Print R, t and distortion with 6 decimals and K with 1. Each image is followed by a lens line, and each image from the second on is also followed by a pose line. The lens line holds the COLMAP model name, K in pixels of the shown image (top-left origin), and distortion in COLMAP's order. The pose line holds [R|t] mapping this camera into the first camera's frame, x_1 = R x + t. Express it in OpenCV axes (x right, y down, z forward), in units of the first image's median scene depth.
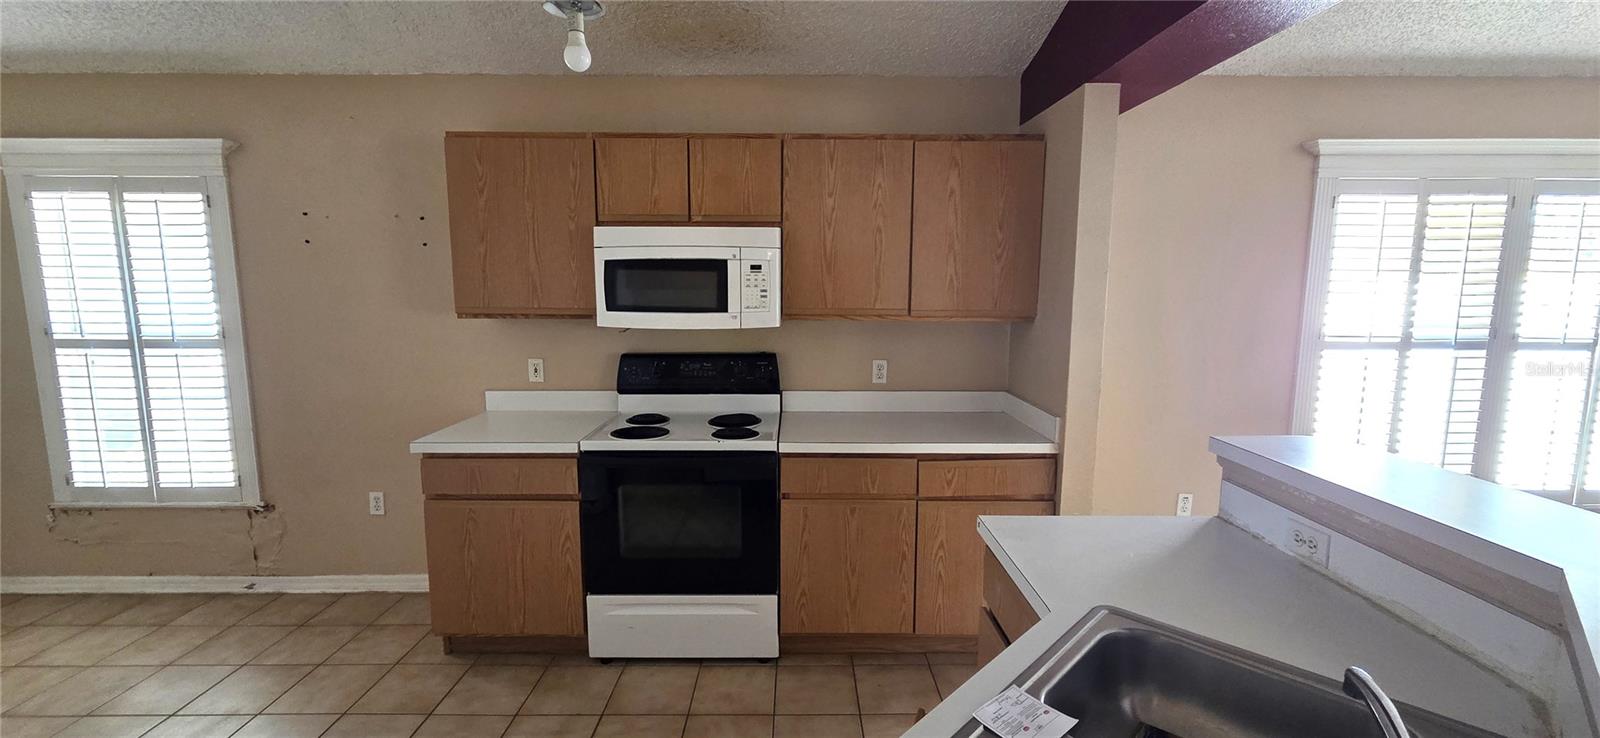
lens RADIAL K [[694.4, 0, 800.0], [0, 694.4, 369.0], [0, 0, 1]] dist [0.000876, -0.000125]
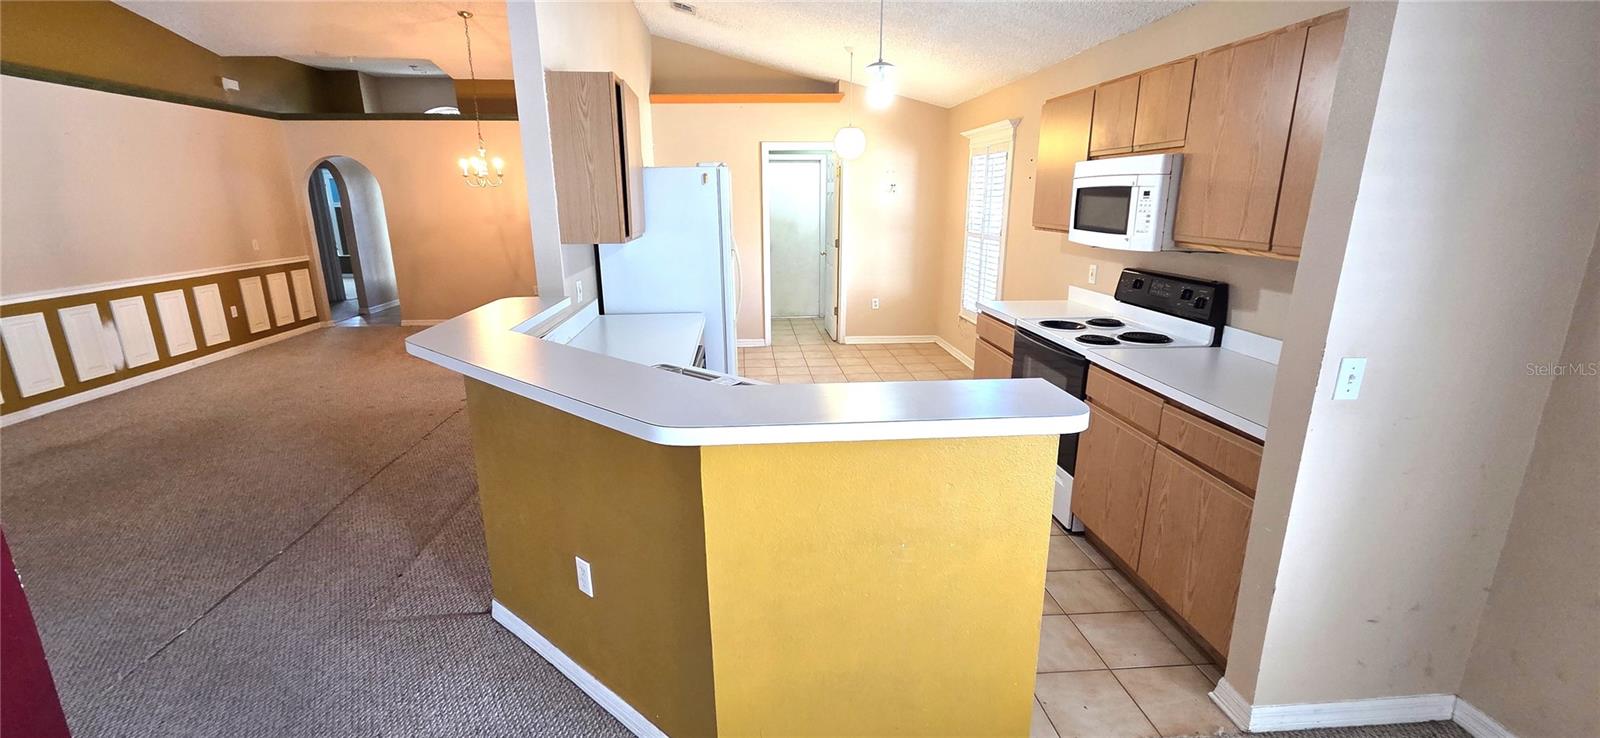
lens RADIAL K [[656.1, 0, 796.2], [0, 656.1, 370.3], [0, 0, 1]] dist [0.004905, 0.000189]
pose [[0.081383, 0.251777, -0.964357, 0.893429], [-0.124576, 0.962549, 0.240792, -0.057549], [0.988867, 0.100539, 0.109700, 0.363224]]
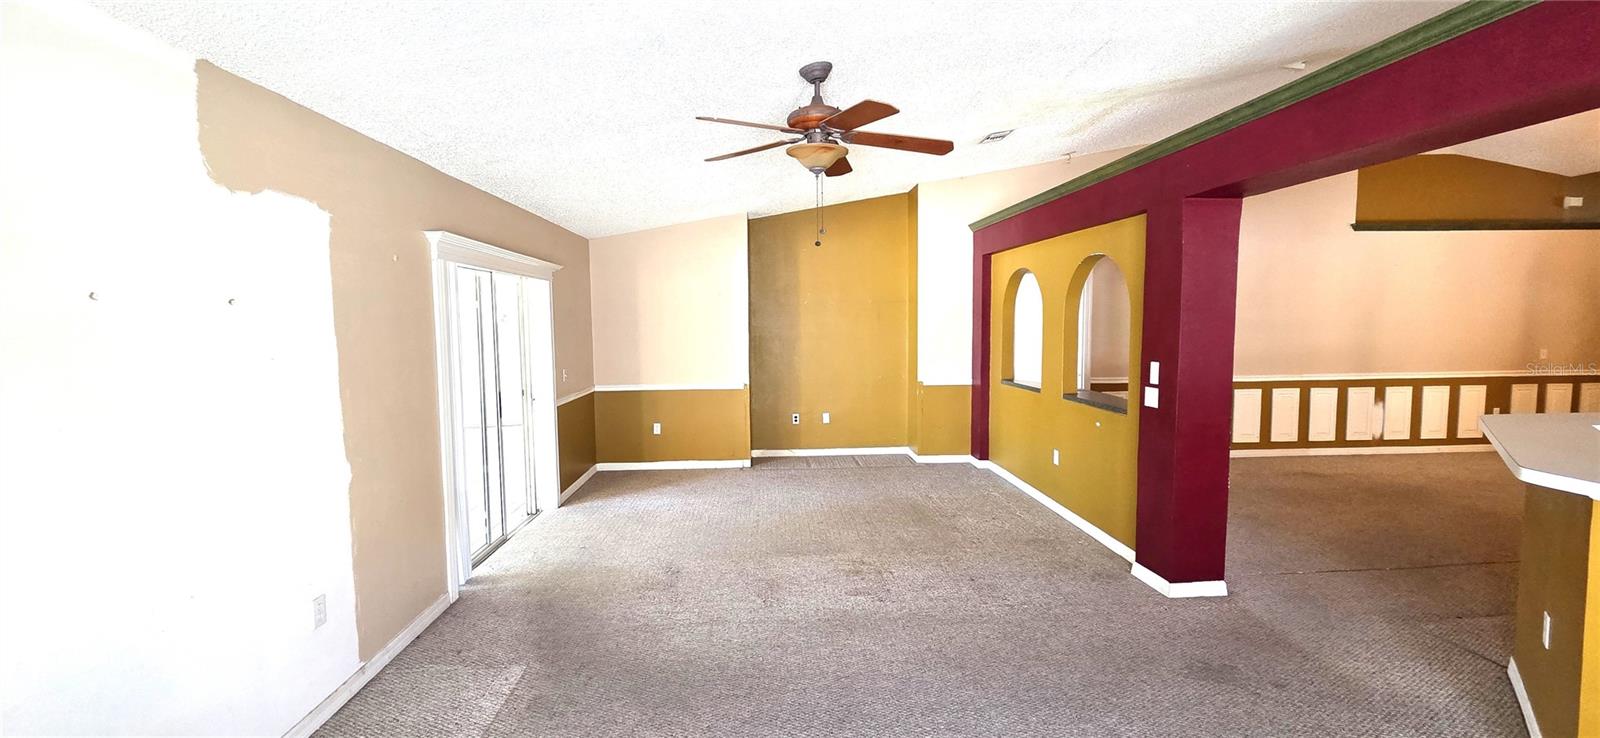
lens RADIAL K [[651.2, 0, 792.2], [0, 651.2, 370.0], [0, 0, 1]] dist [0.003609, -0.003187]
pose [[-0.999016, 0.013236, -0.042331, 1.193418], [0.004173, 0.978247, 0.207403, -0.128408], [0.044155, 0.207022, -0.977339, 0.885111]]
